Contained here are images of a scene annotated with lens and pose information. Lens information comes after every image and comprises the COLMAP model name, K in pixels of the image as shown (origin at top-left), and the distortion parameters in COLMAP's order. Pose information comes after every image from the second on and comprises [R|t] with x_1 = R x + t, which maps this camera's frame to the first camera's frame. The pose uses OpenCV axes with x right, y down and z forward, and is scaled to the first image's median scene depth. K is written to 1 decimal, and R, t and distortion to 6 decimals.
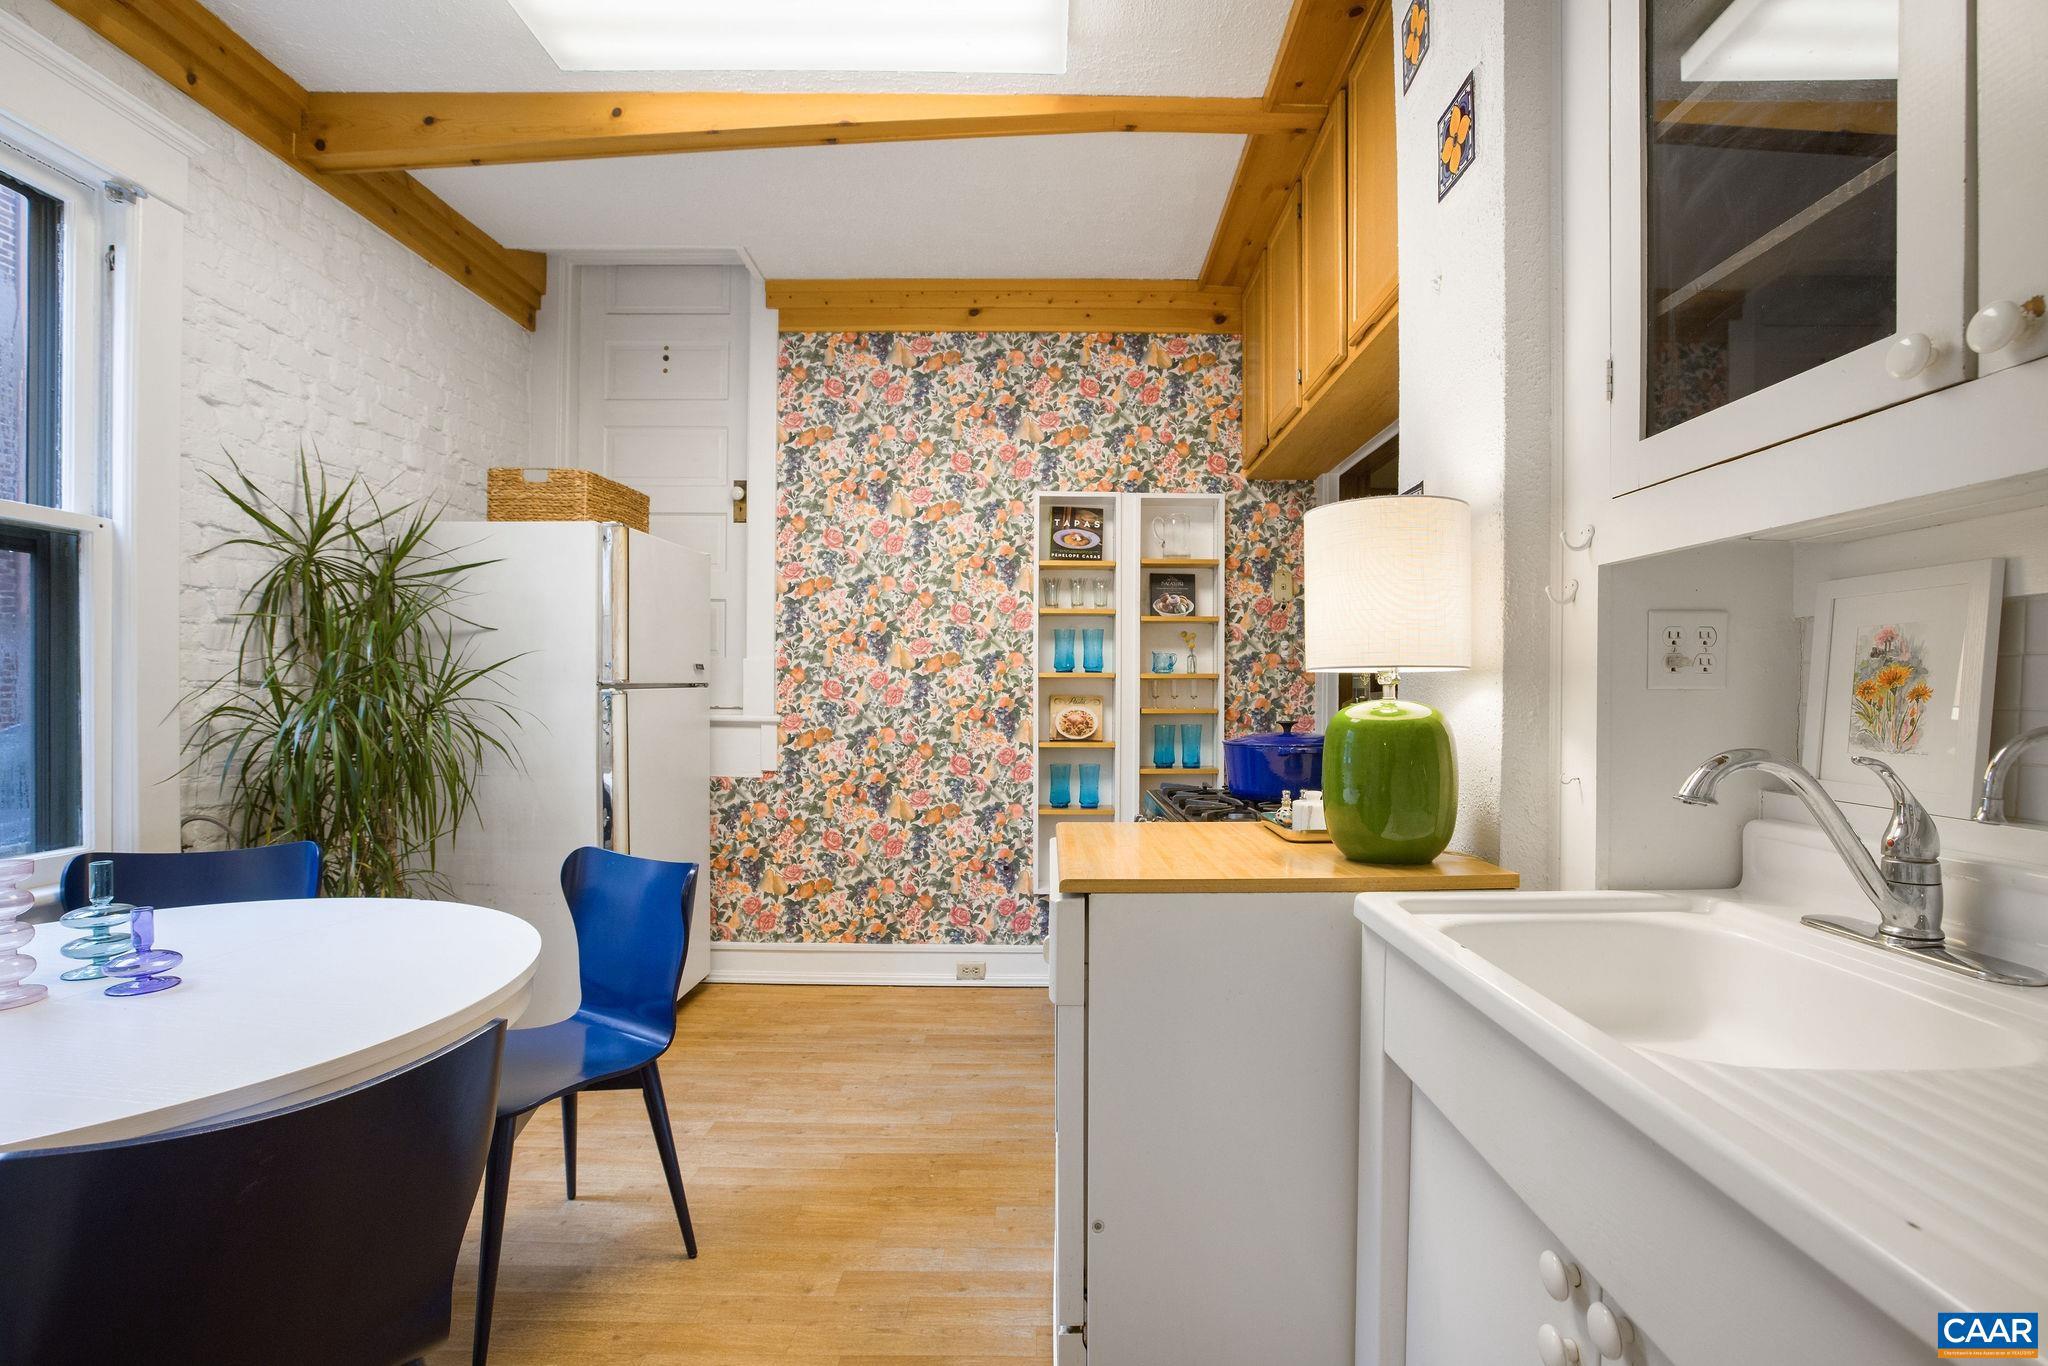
lens RADIAL K [[897.2, 0, 1039.5], [0, 897.2, 692.0], [0, 0, 1]] dist [-0.032241, 0.013980]
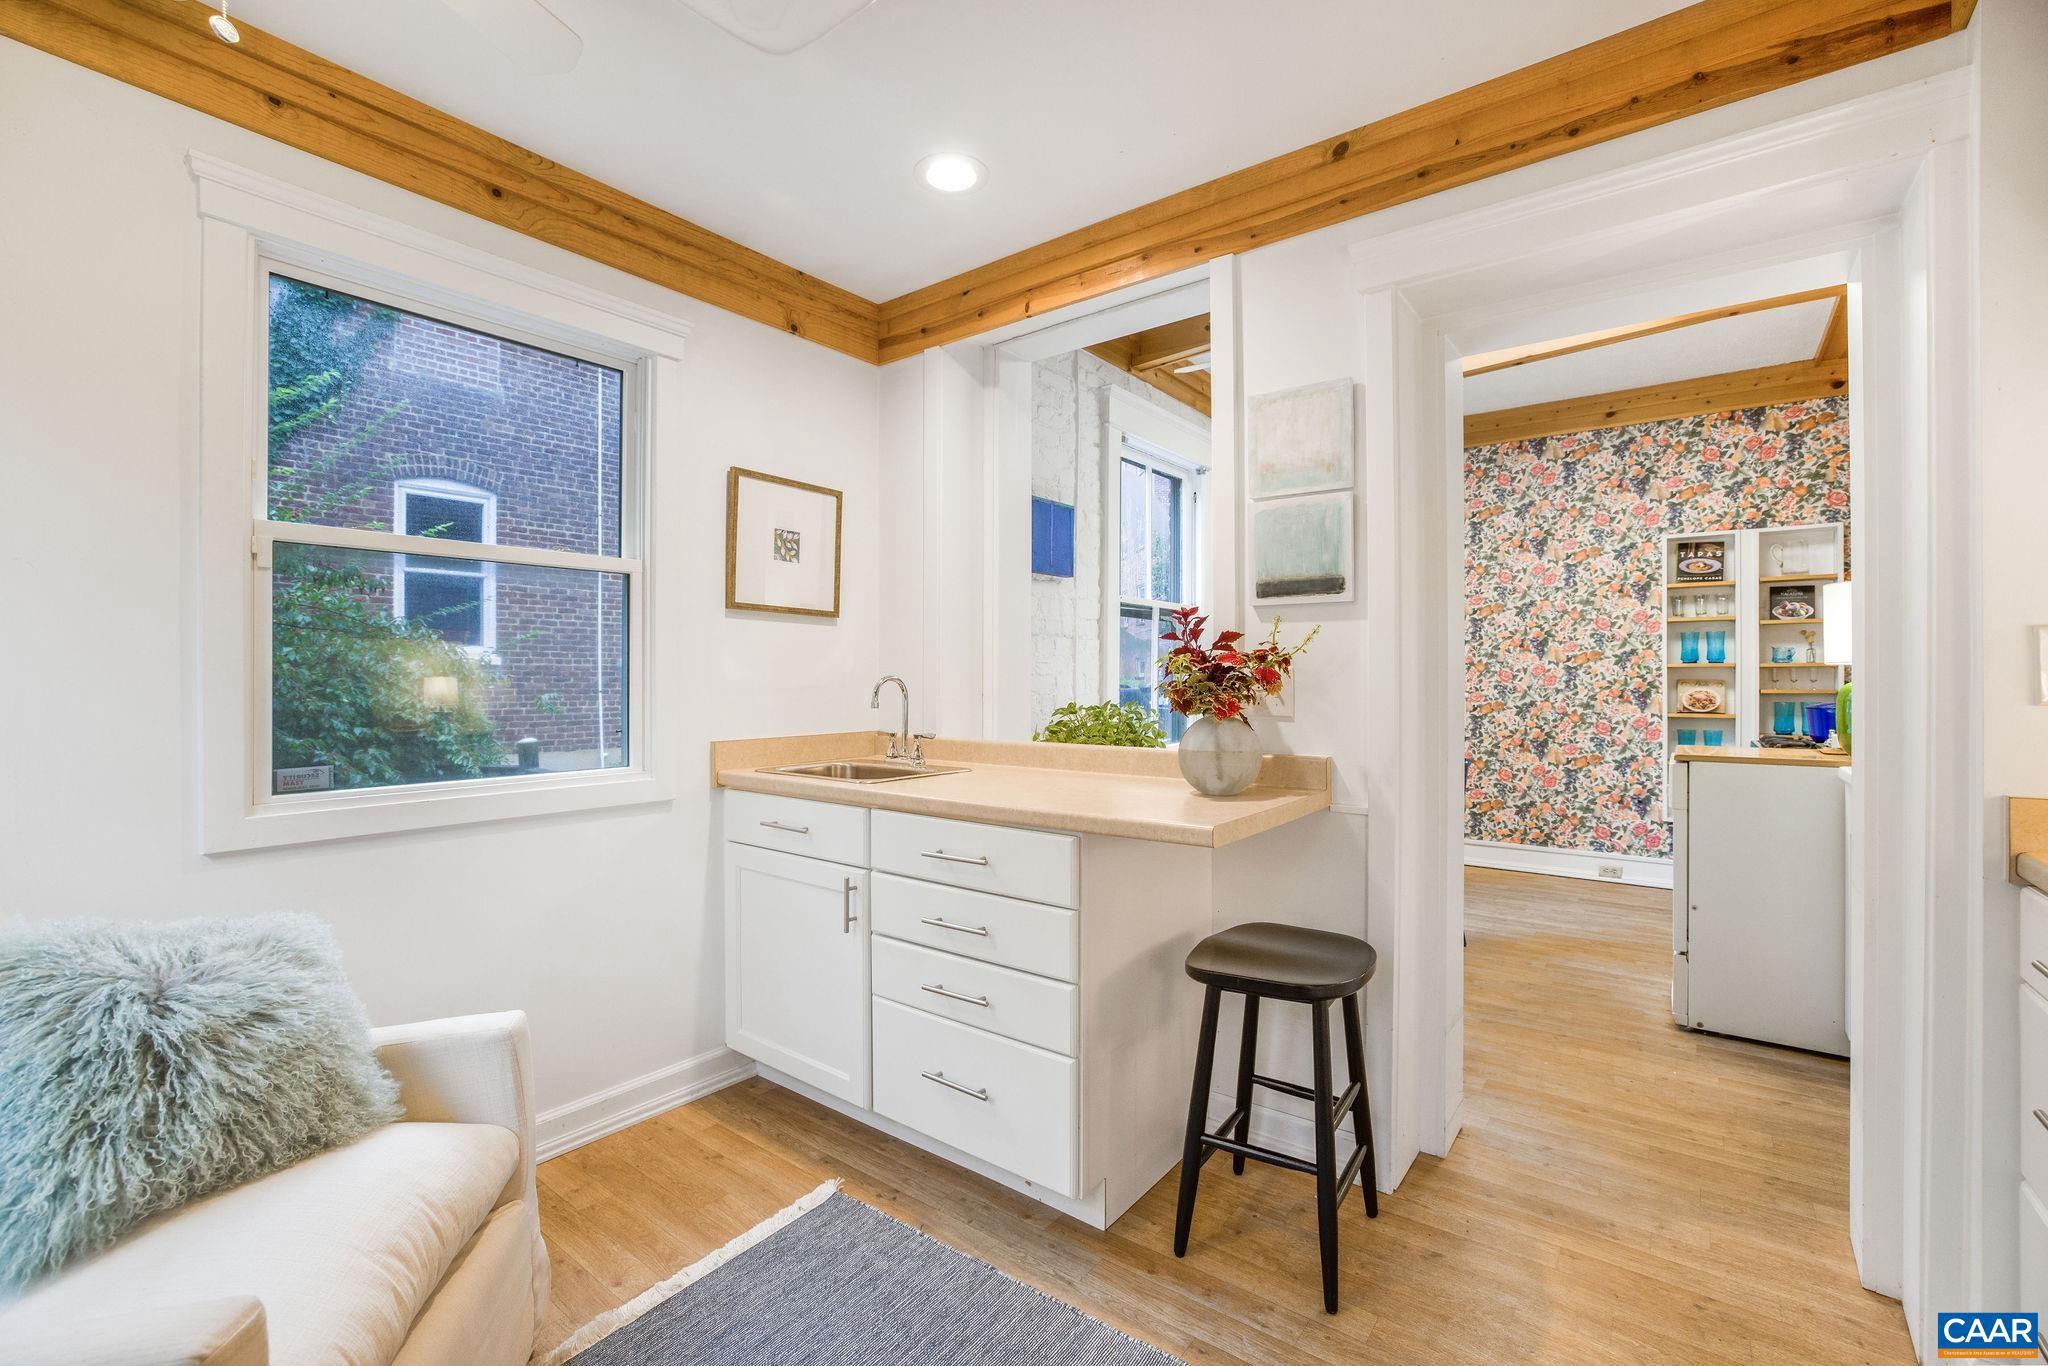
lens RADIAL K [[897.2, 0, 1024.3], [0, 897.2, 676.8], [0, 0, 1]] dist [-0.032241, 0.013980]
pose [[0.804943, -0.004292, -0.593336, 0.011439], [0.002944, 0.999990, -0.003239, 0.000448], [0.593344, 0.000861, 0.804948, -0.707844]]
